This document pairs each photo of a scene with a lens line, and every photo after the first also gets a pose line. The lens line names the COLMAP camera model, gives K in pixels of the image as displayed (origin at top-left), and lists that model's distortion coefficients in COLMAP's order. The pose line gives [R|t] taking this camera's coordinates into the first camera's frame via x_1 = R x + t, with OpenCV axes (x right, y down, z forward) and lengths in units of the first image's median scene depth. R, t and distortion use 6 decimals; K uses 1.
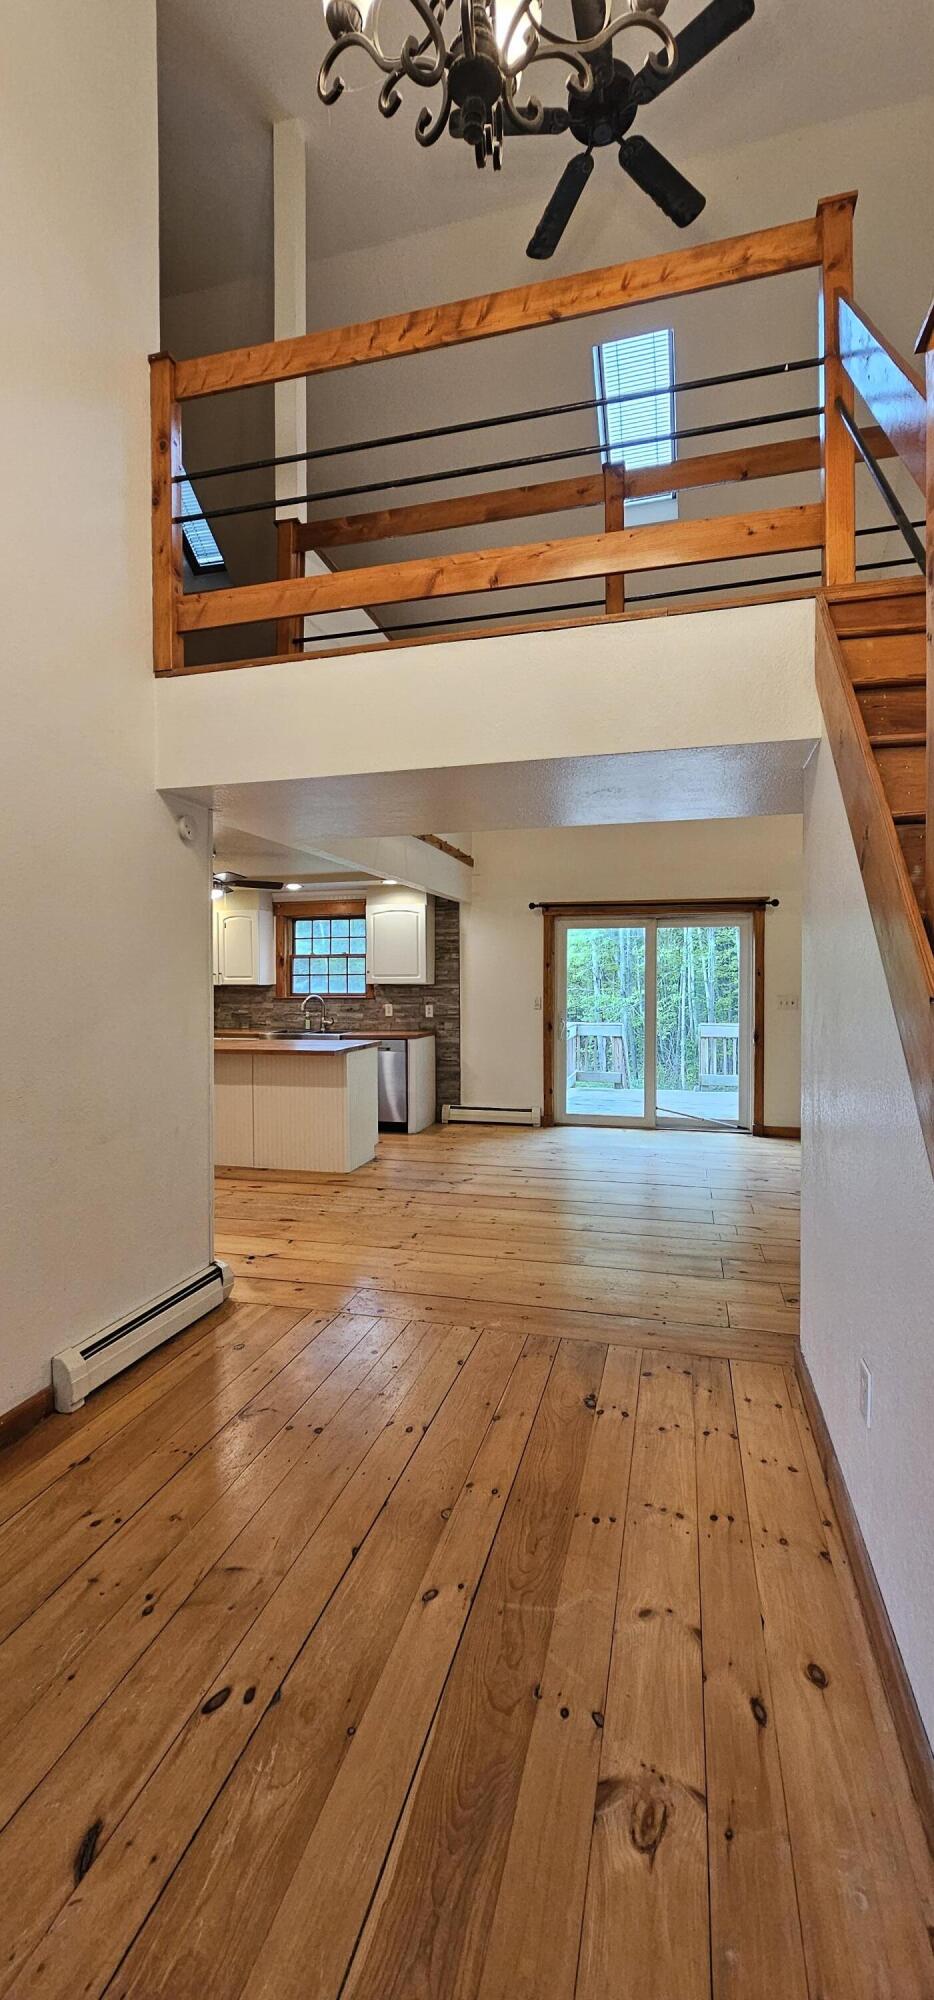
lens RADIAL K [[822.3, 0, 452.5], [0, 822.3, 986.2], [0, 0, 1]] dist [-0.001865, 0.001164]
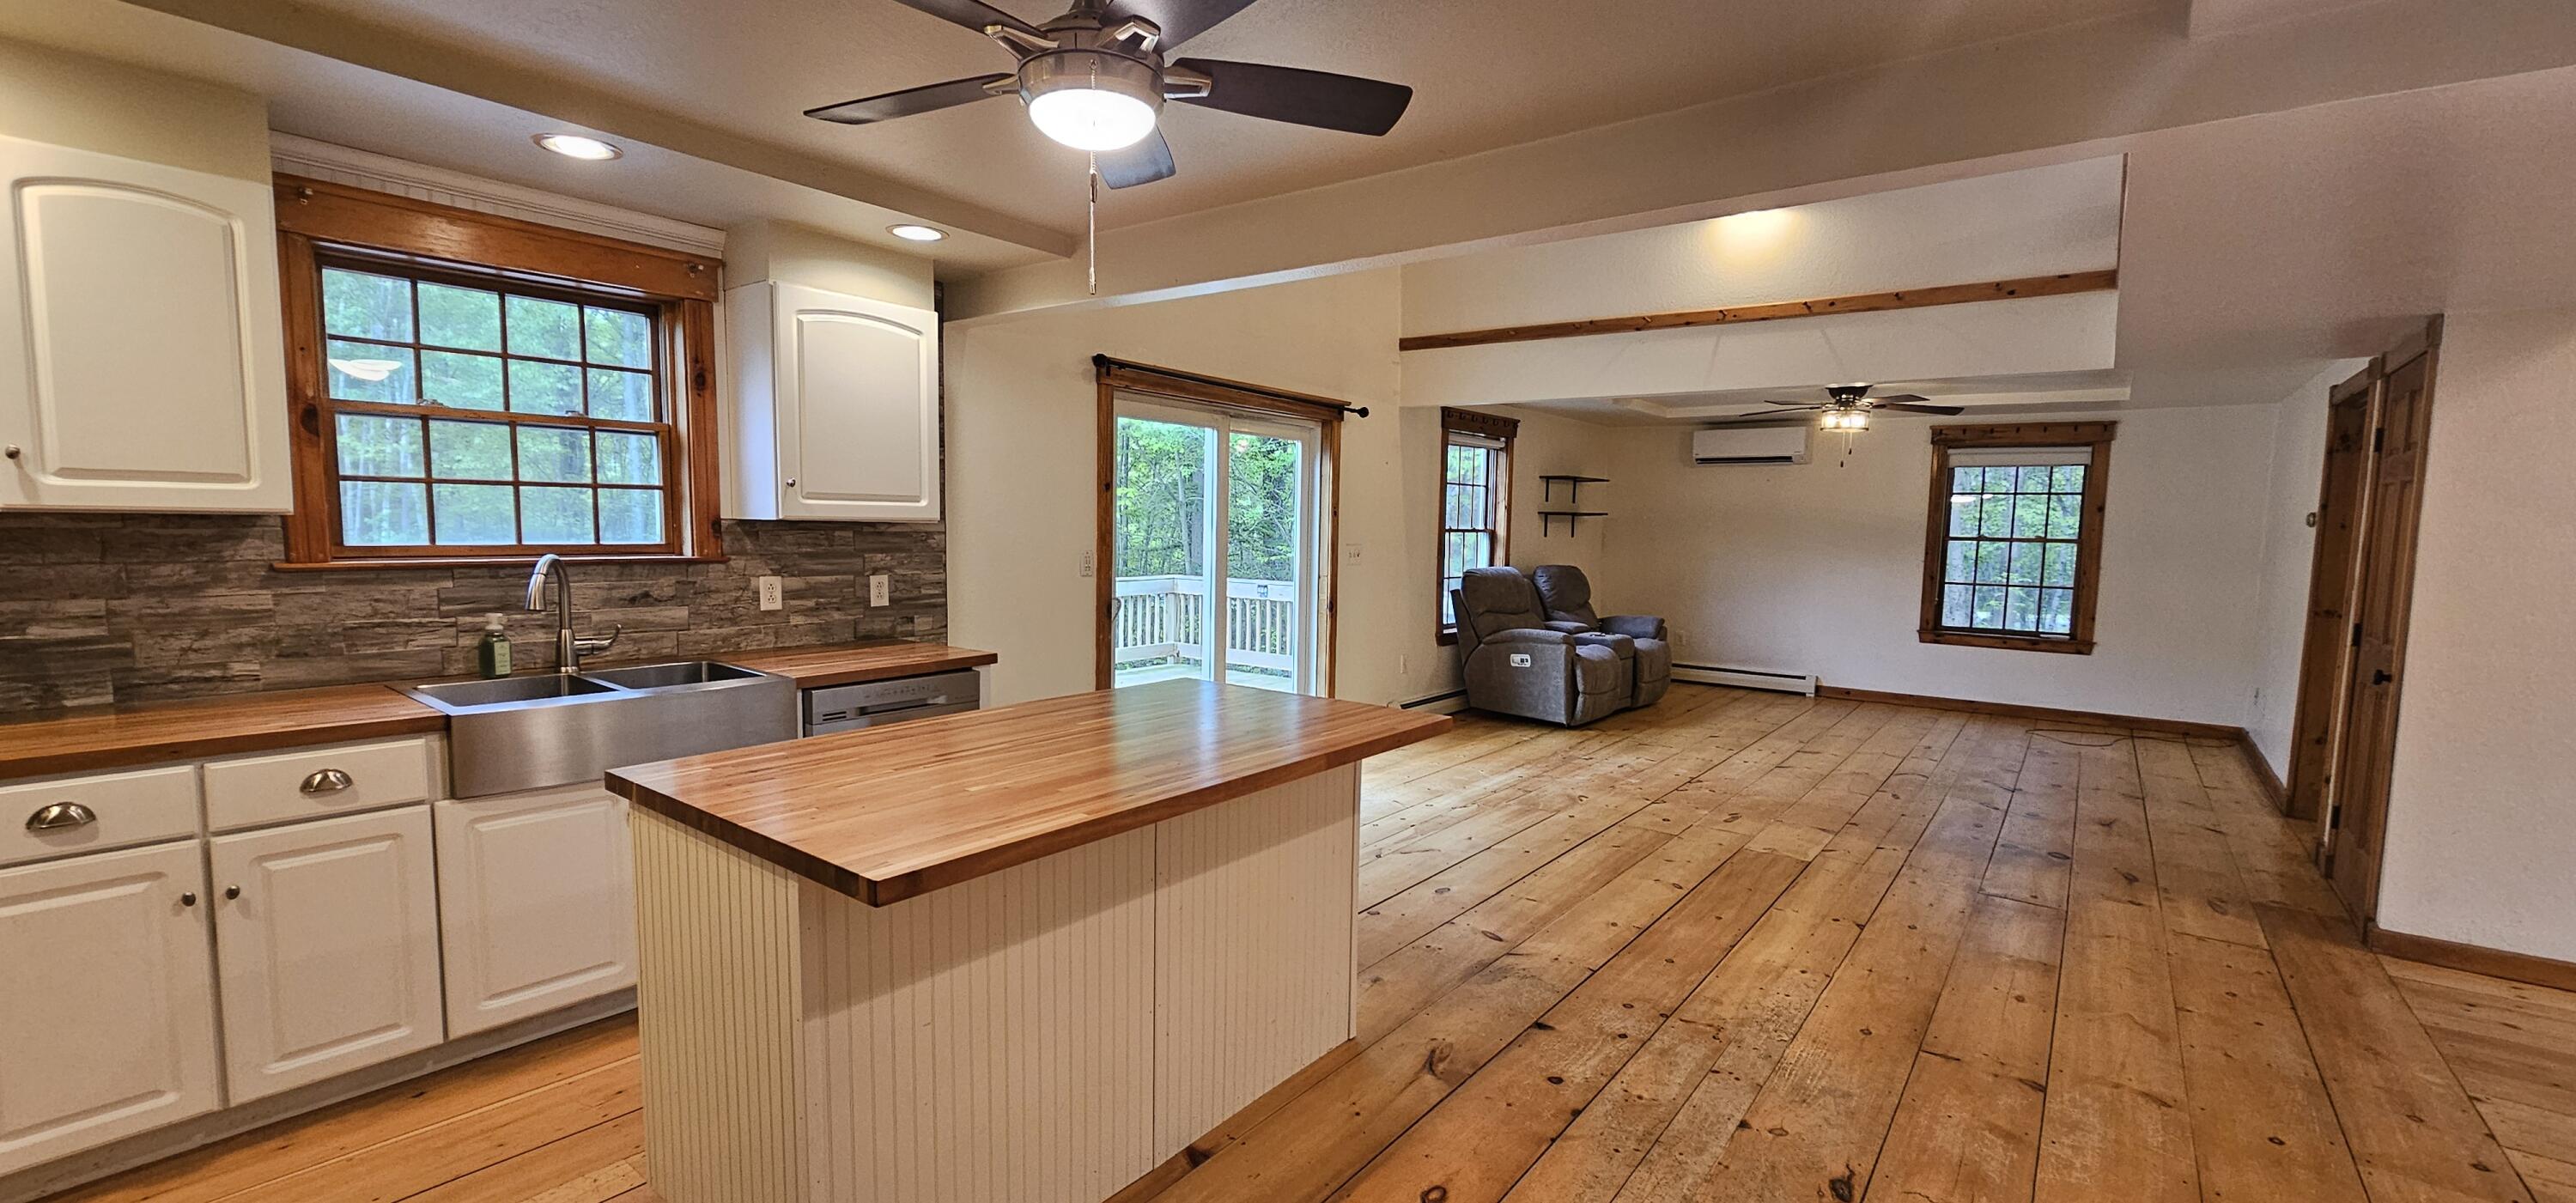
lens RADIAL K [[1059.1, 0, 1280.8], [0, 1059.1, 624.5], [0, 0, 1]] dist [-0.001865, 0.001164]
pose [[0.376590, -0.077840, 0.923104, -0.424664], [-0.014361, 0.995853, 0.089833, -0.001626], [-0.926269, -0.047087, 0.373910, 0.639974]]
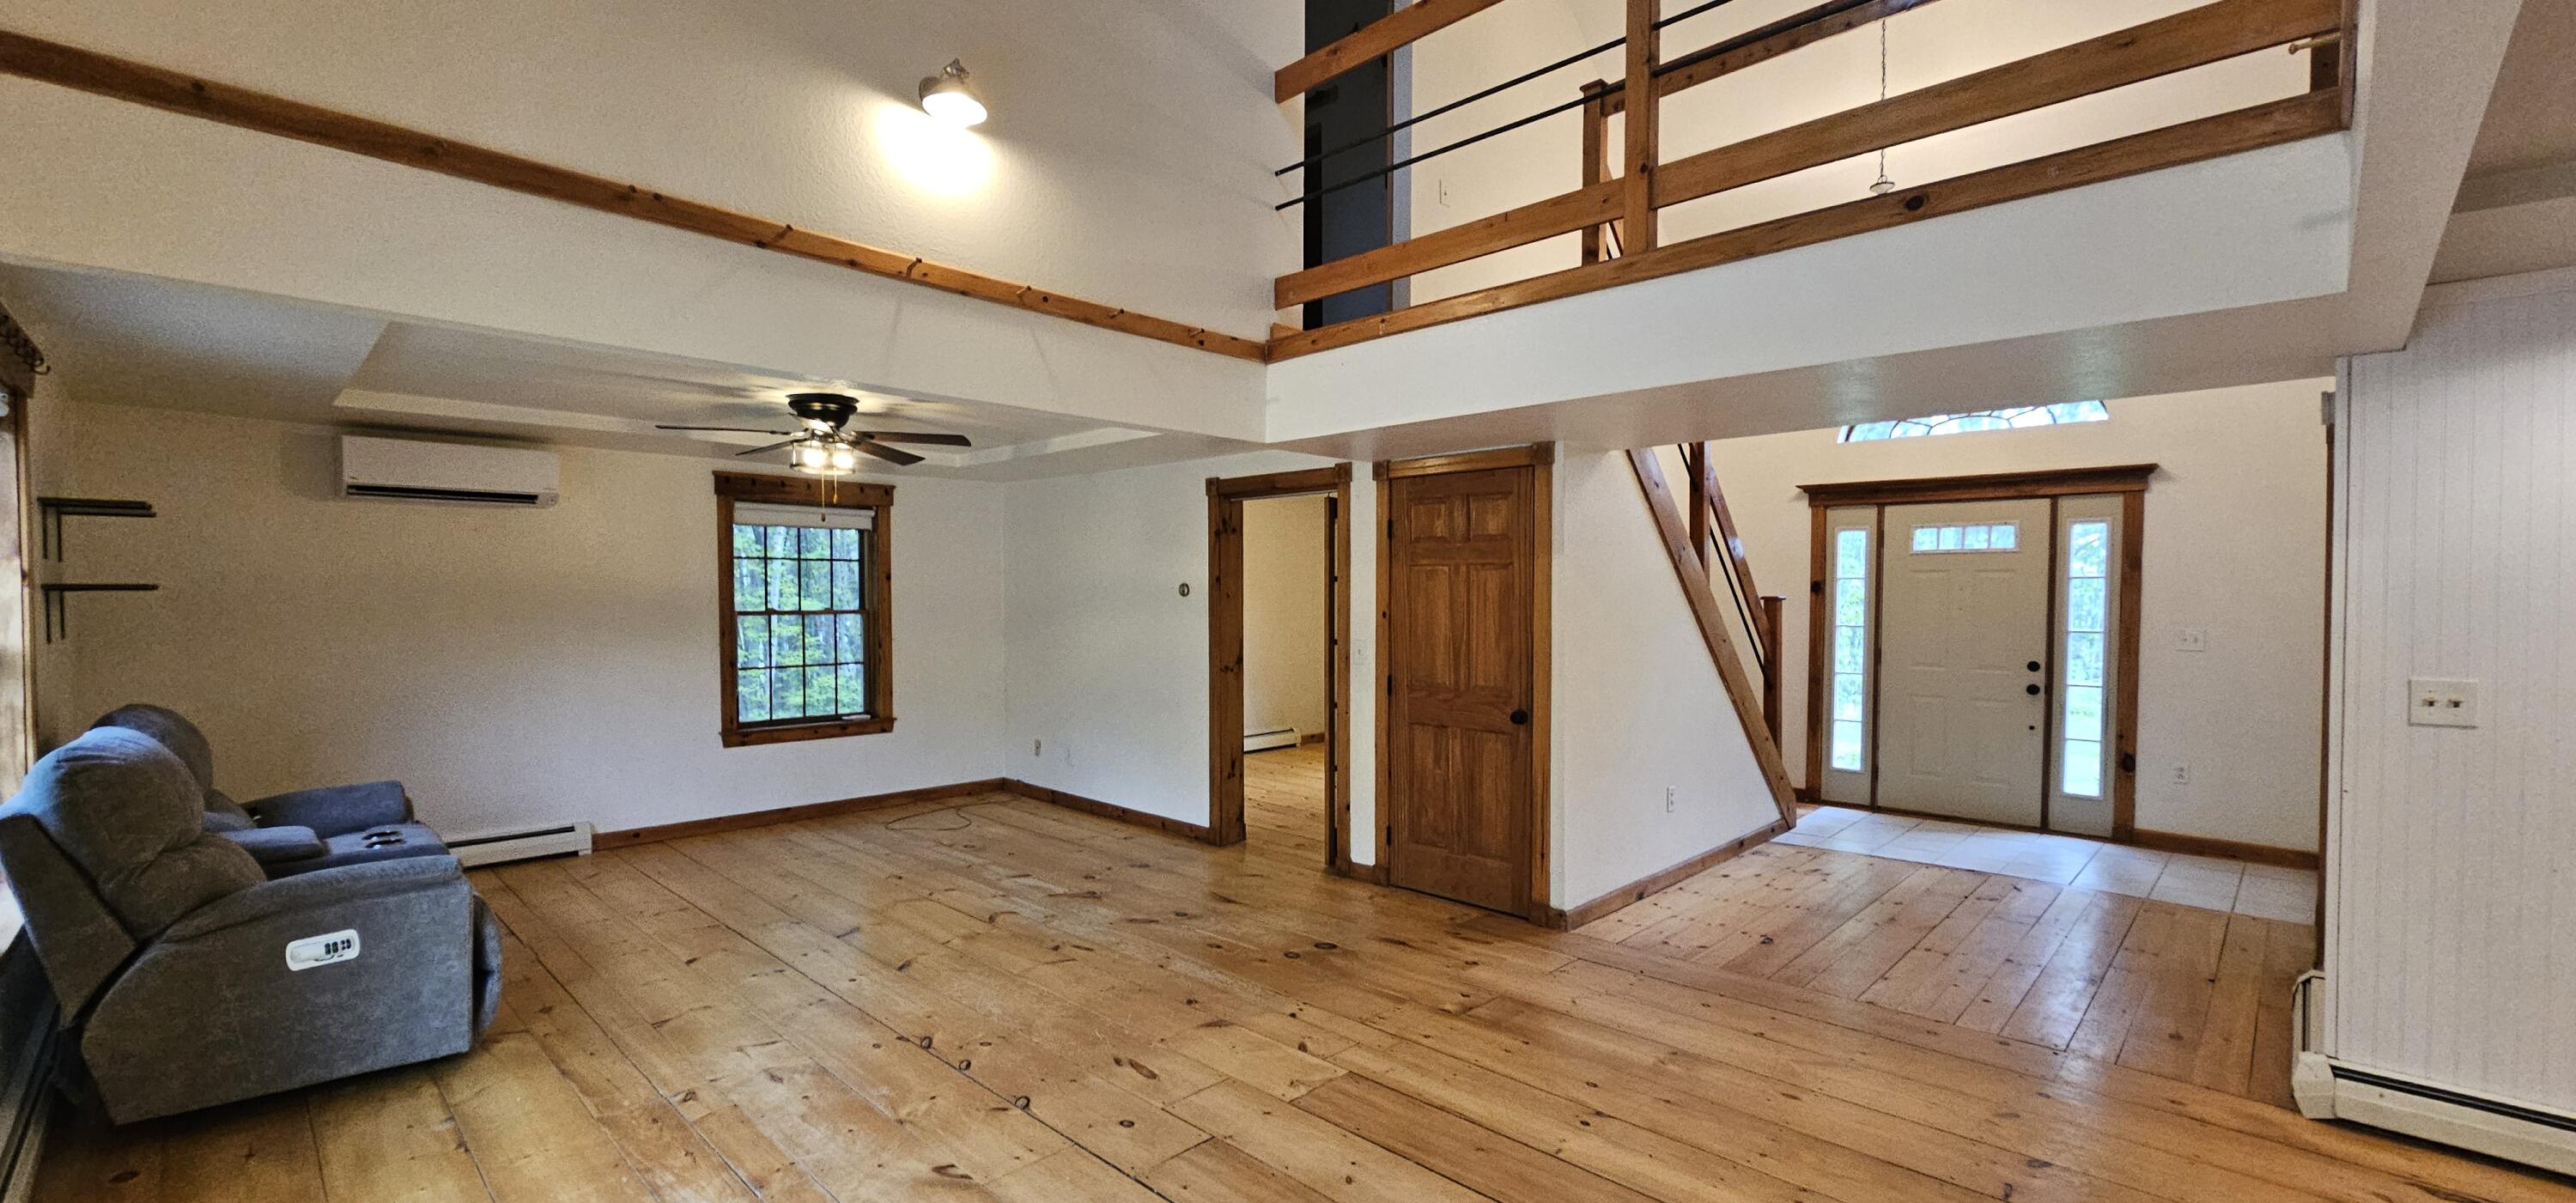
lens RADIAL K [[1059.1, 0, 1283.1], [0, 1059.1, 619.7], [0, 0, 1]] dist [-0.001865, 0.001164]
pose [[-0.877292, -0.005918, 0.479921, 0.014517], [0.007715, 0.999621, 0.026430, -0.015338], [-0.479896, 0.026889, -0.876913, 0.947900]]
